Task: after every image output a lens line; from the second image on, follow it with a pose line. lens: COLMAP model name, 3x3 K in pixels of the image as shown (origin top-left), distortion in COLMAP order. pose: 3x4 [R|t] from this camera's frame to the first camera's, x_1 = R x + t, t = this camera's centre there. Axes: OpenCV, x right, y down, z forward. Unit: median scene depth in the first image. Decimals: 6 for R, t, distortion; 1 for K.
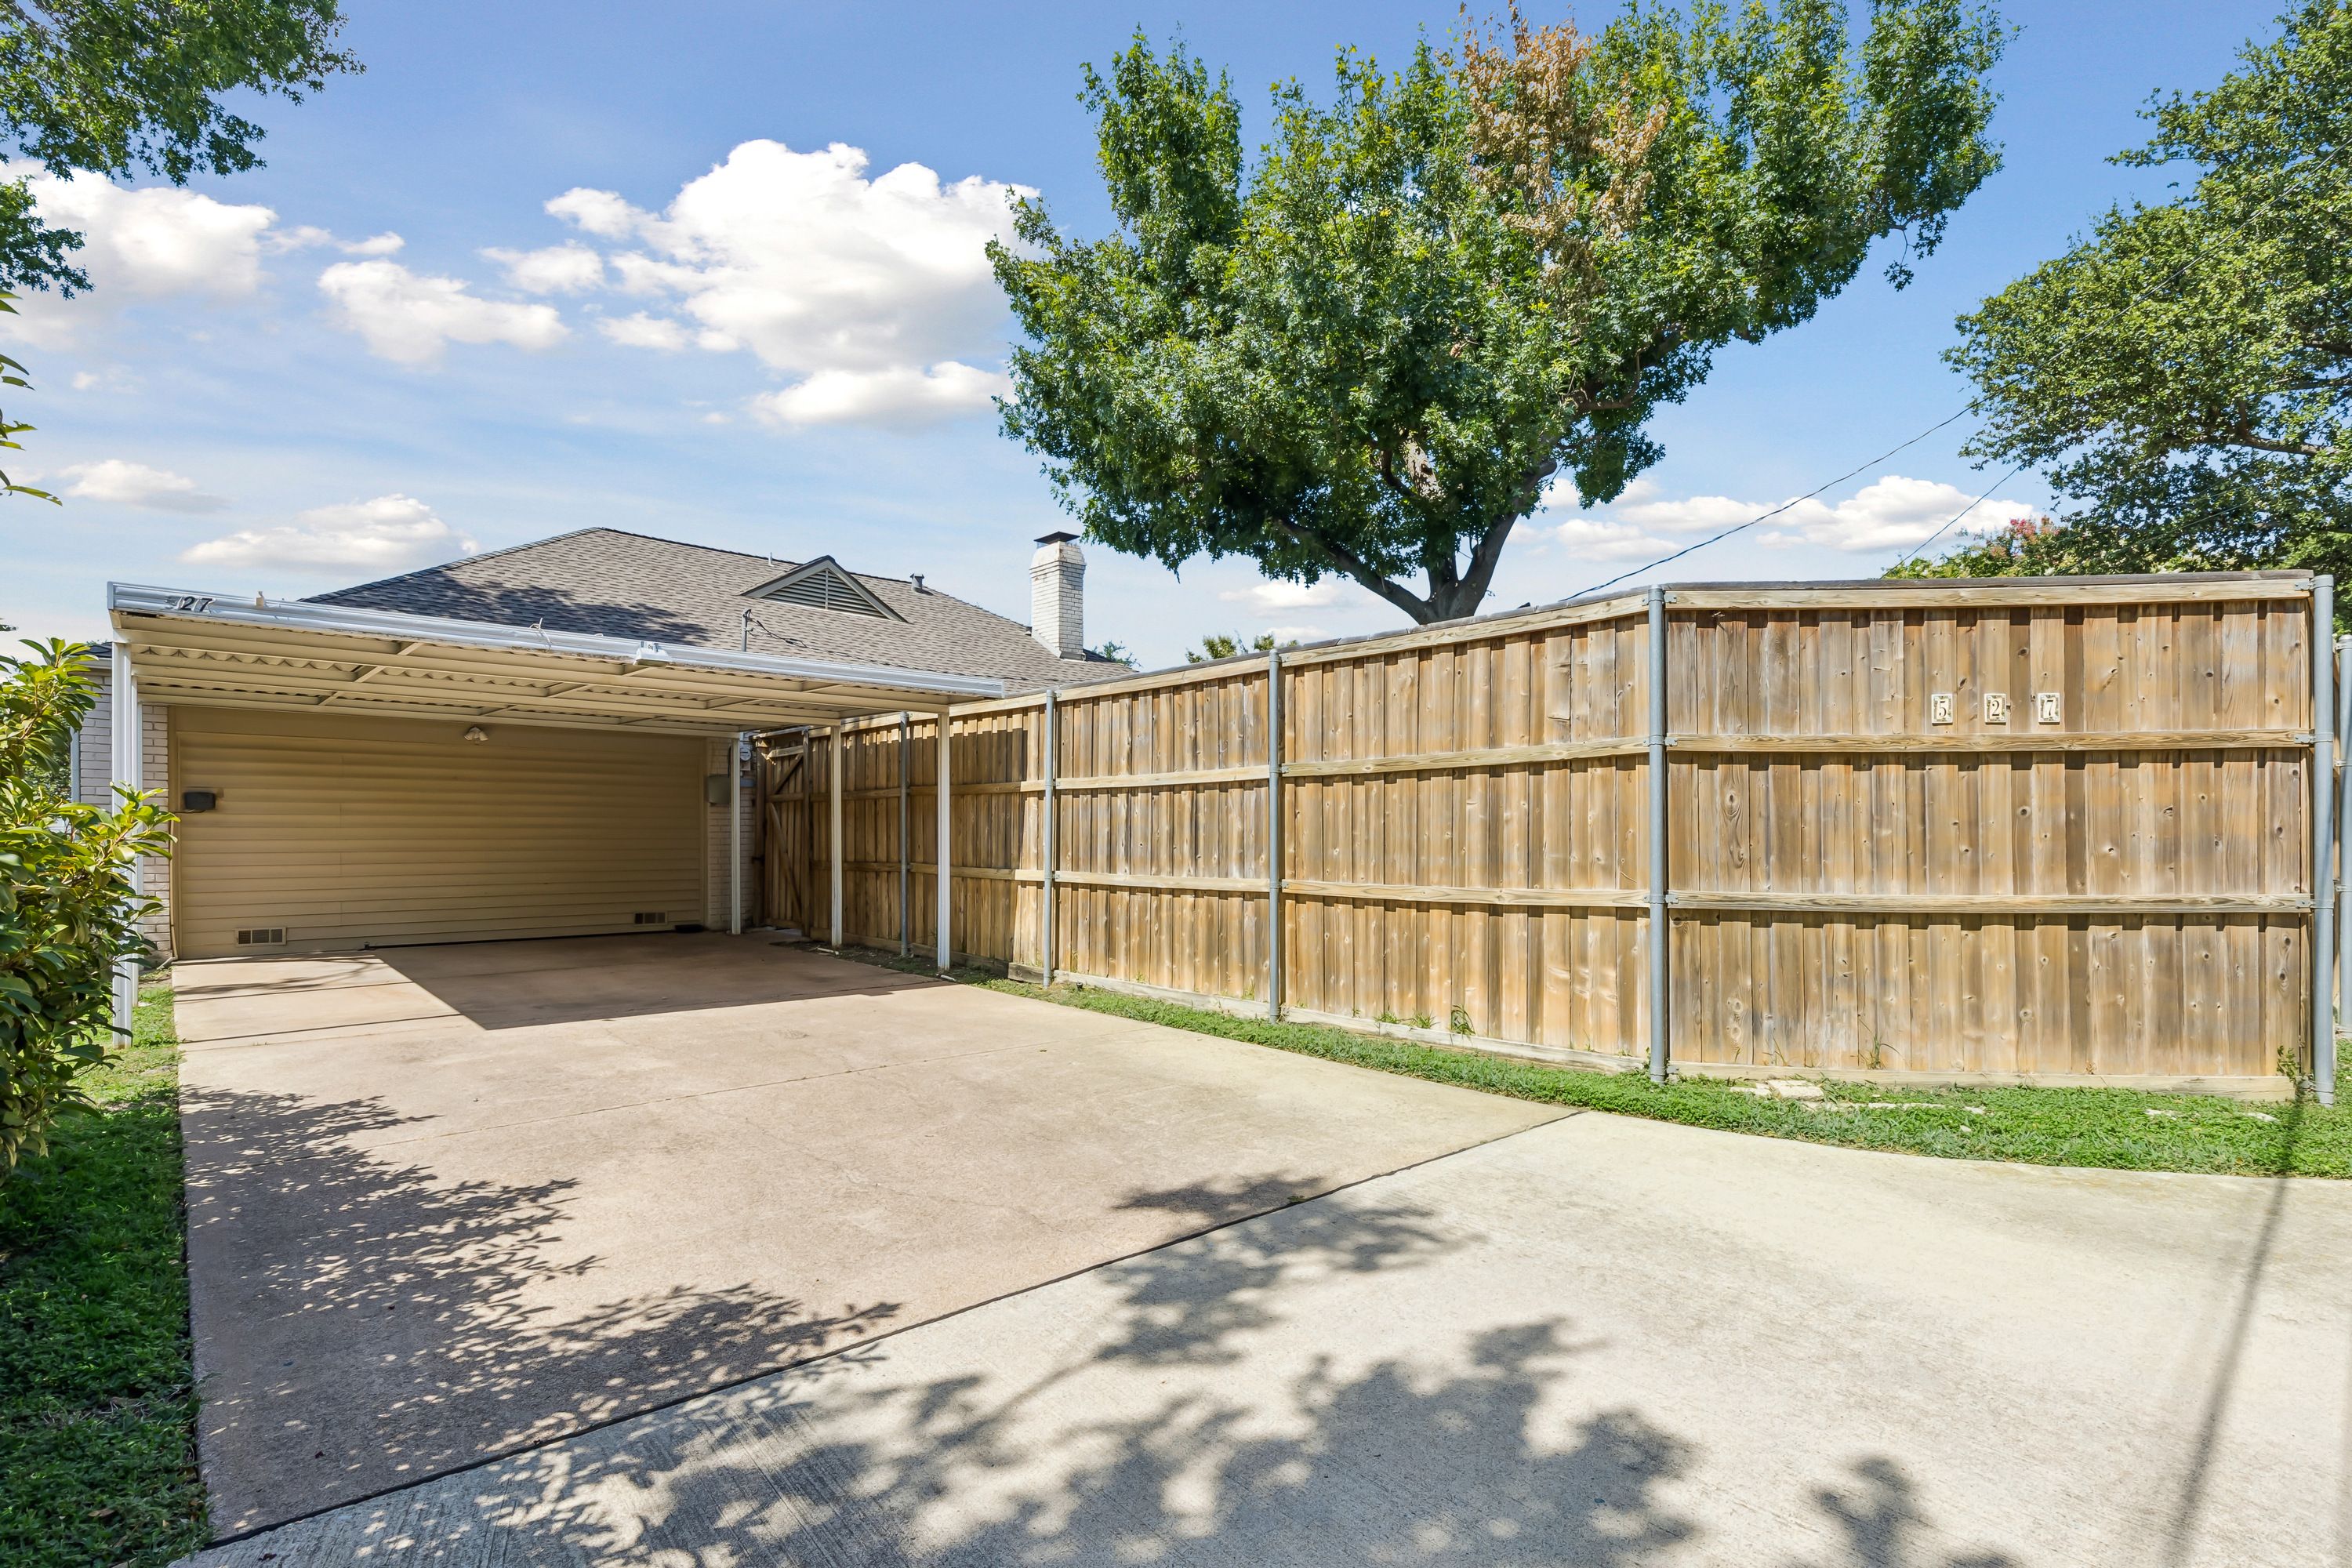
lens RADIAL K [[1117.4, 0, 1176.0], [0, 1117.4, 784.0], [0, 0, 1]] dist [-0.014998, -0.000248]
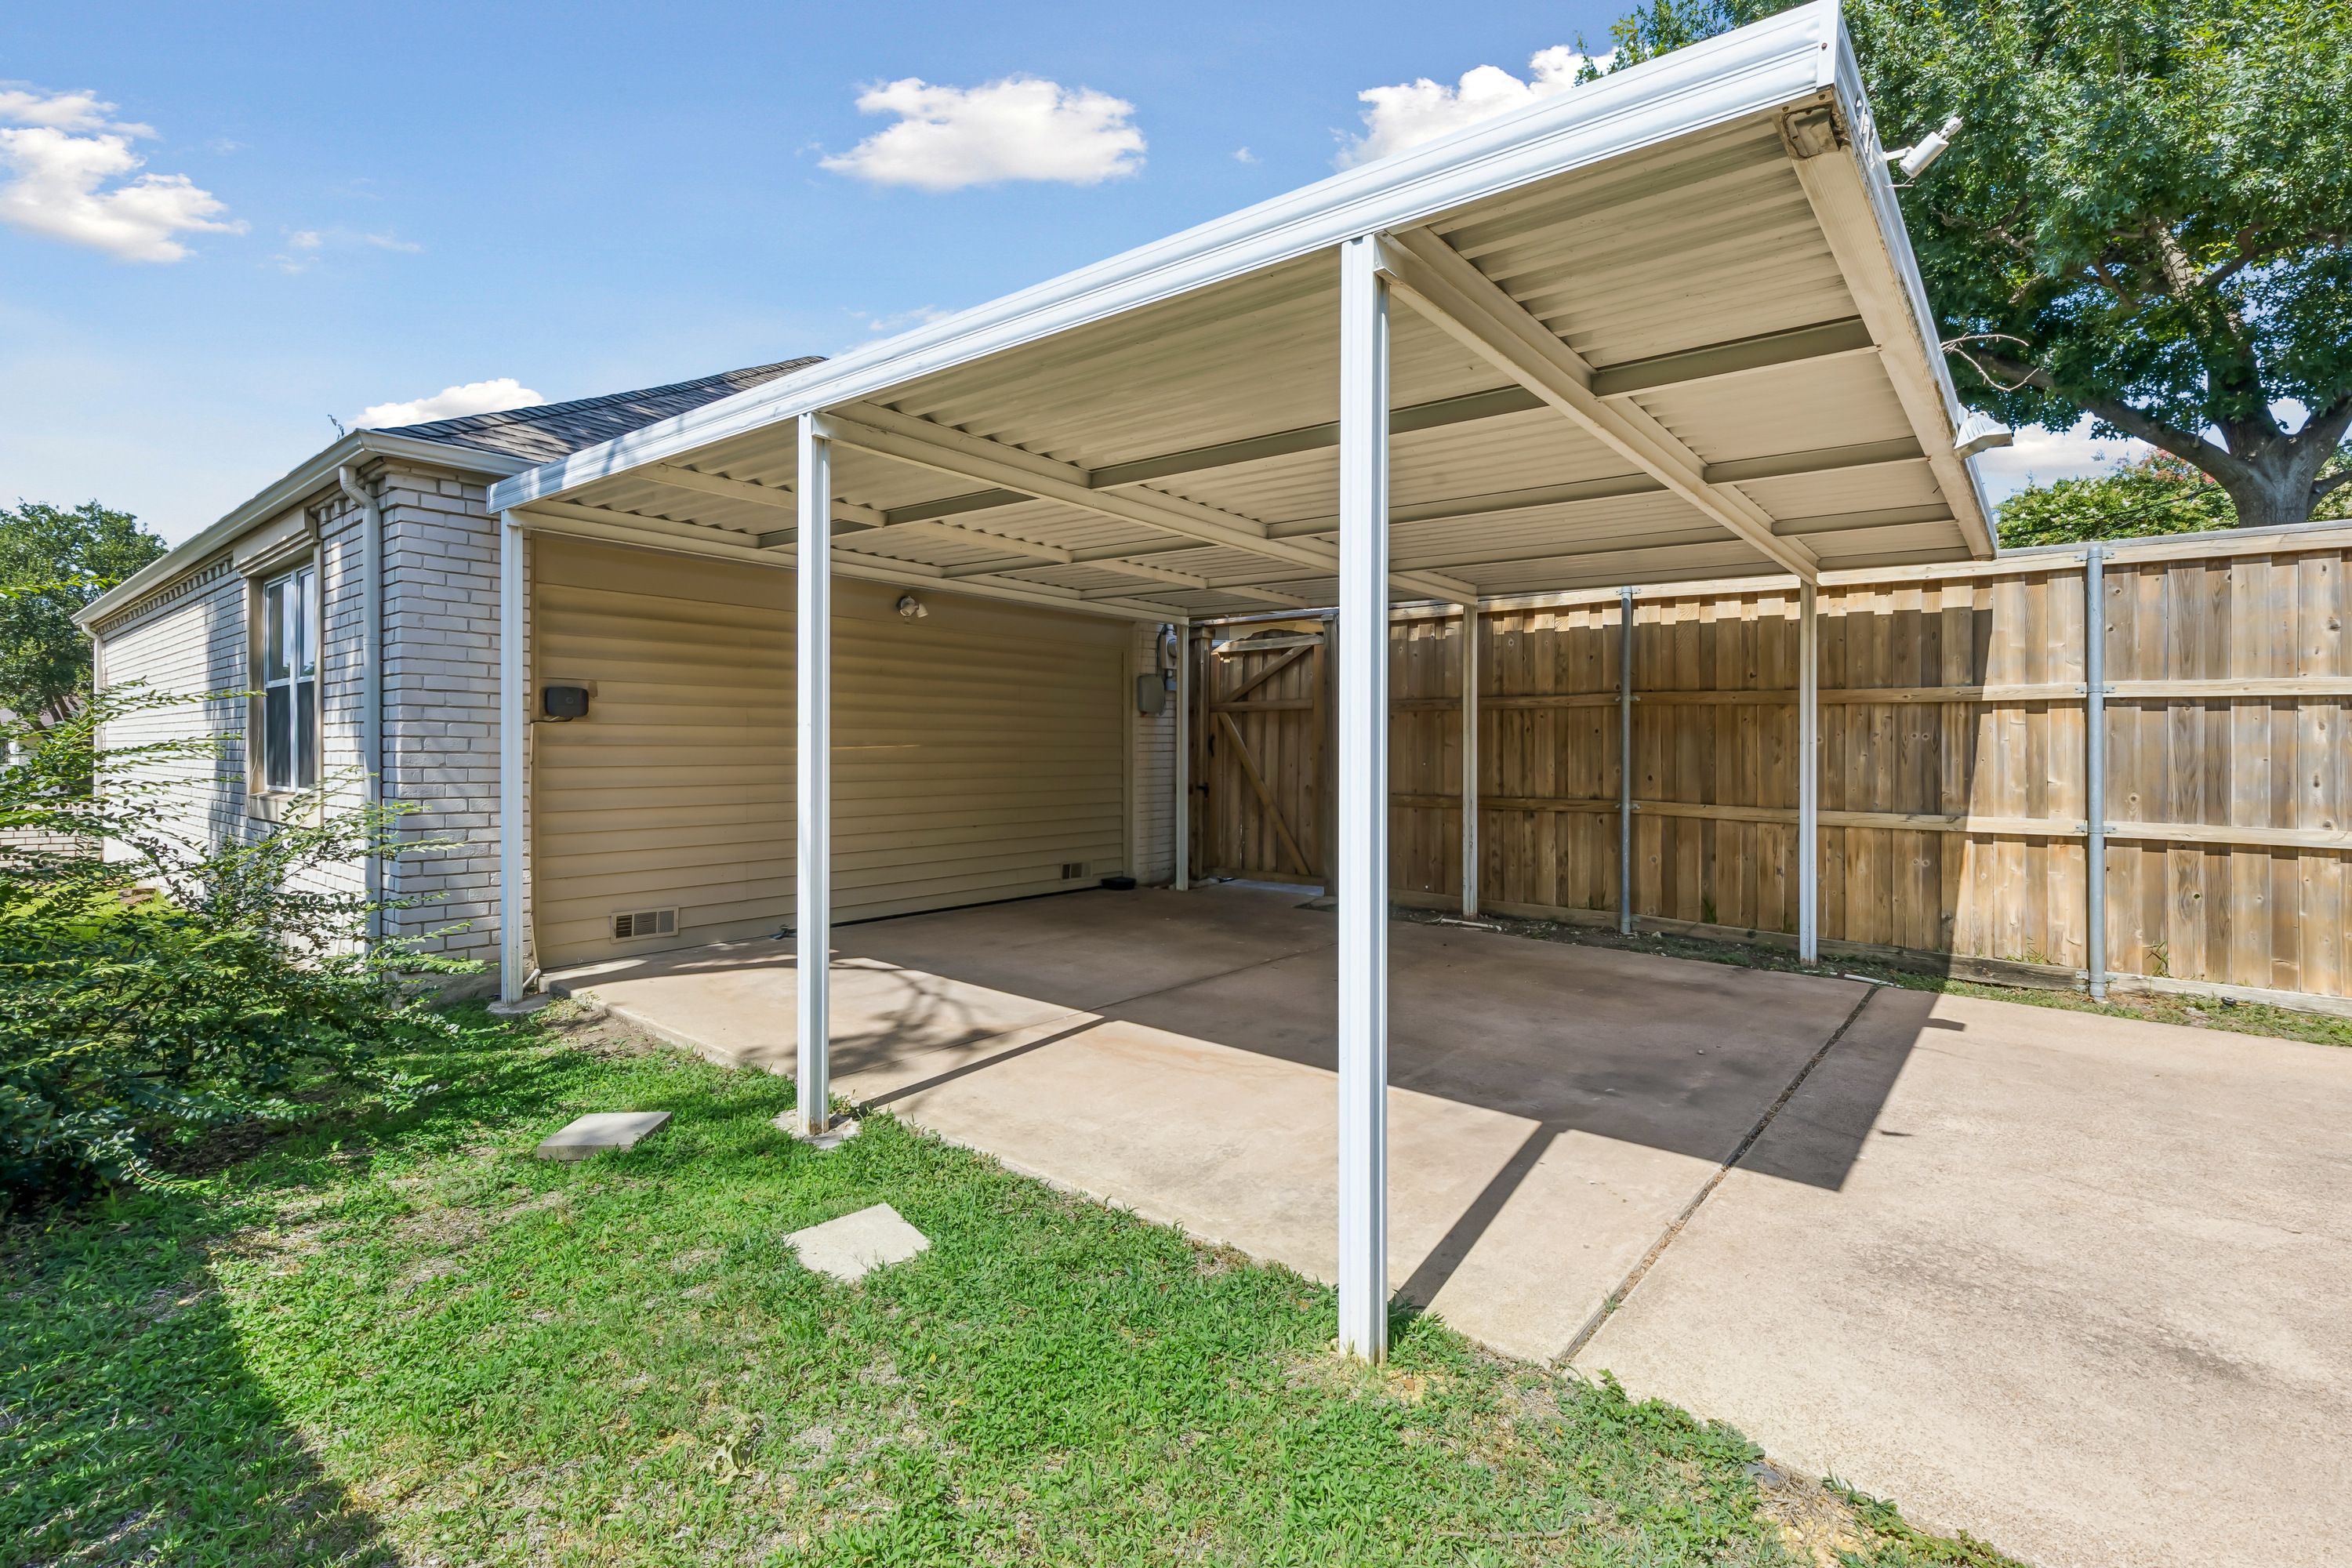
lens RADIAL K [[1082.7, 0, 1181.6], [0, 1082.7, 727.9], [0, 0, 1]] dist [0.002042, -0.000633]
pose [[0.990137, 0.007034, 0.139925, -0.616822], [-0.011134, 0.999531, 0.028536, 0.008540], [-0.139658, -0.029812, 0.989751, 0.364878]]
